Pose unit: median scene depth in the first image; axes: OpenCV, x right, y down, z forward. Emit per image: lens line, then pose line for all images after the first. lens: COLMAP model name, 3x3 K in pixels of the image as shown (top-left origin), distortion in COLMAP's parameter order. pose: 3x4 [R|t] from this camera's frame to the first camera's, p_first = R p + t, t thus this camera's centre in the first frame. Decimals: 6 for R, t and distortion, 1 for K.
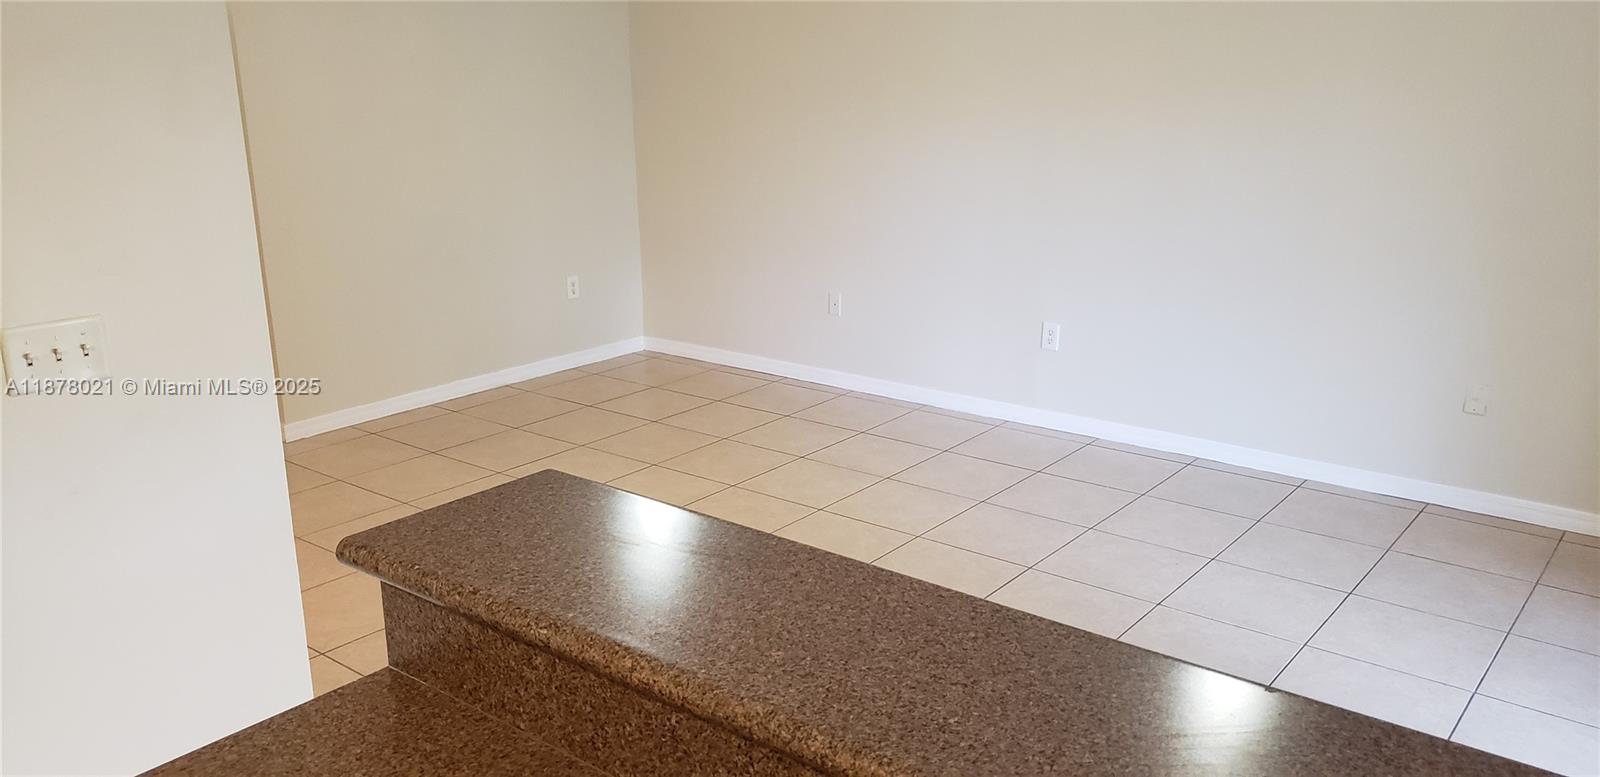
lens RADIAL K [[1222.9, 0, 794.0], [0, 1222.9, 415.4], [0, 0, 1]] dist [0.138984, -0.219059]
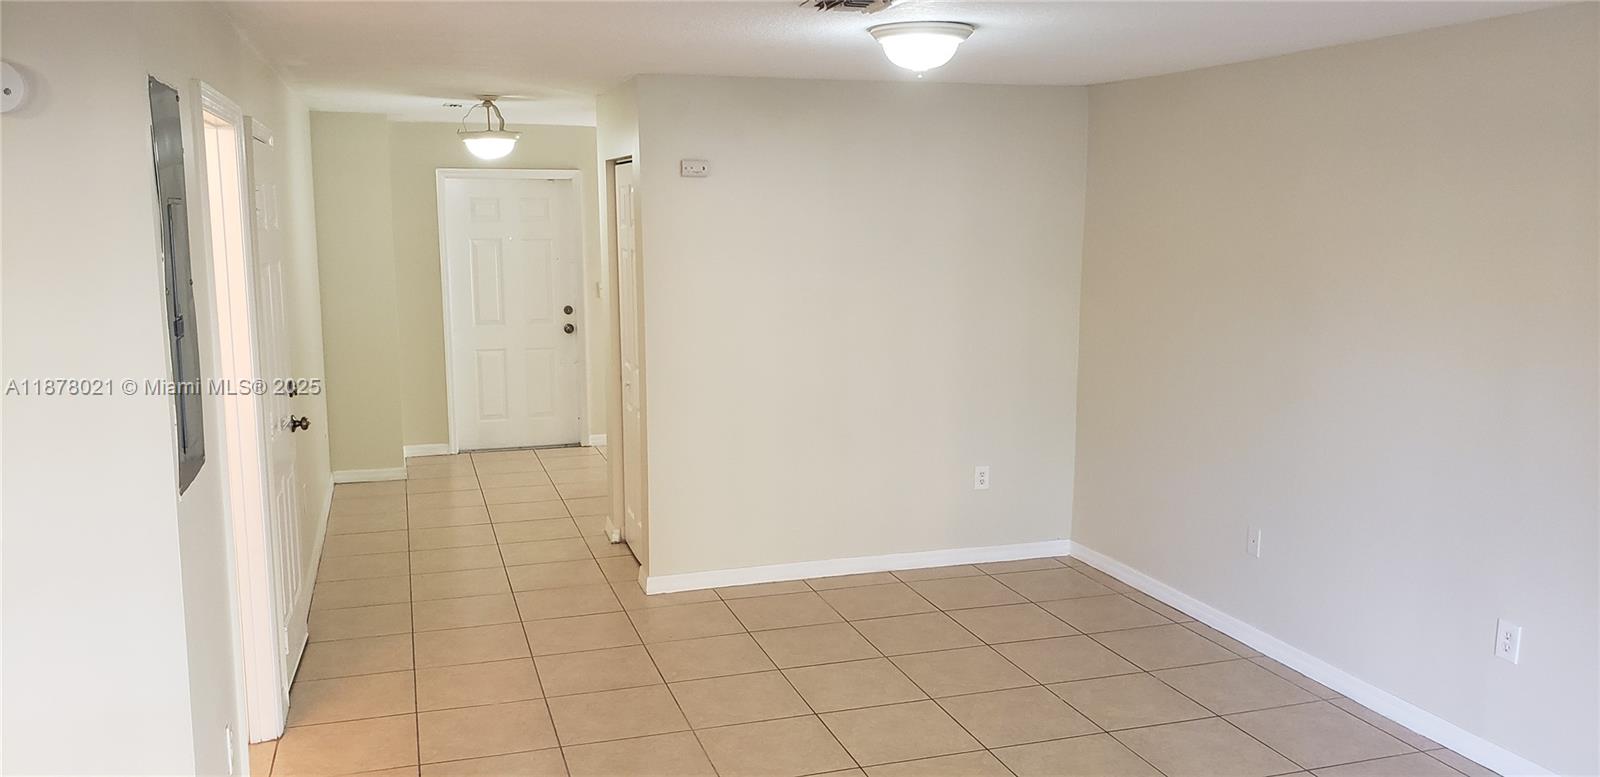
lens RADIAL K [[1222.9, 0, 794.0], [0, 1222.9, 415.4], [0, 0, 1]] dist [0.138984, -0.219059]
pose [[0.827366, 0.098280, -0.552997, 0.220478], [-0.165145, 0.983618, -0.072271, -0.063139], [0.536835, 0.151119, 0.830043, 0.159085]]
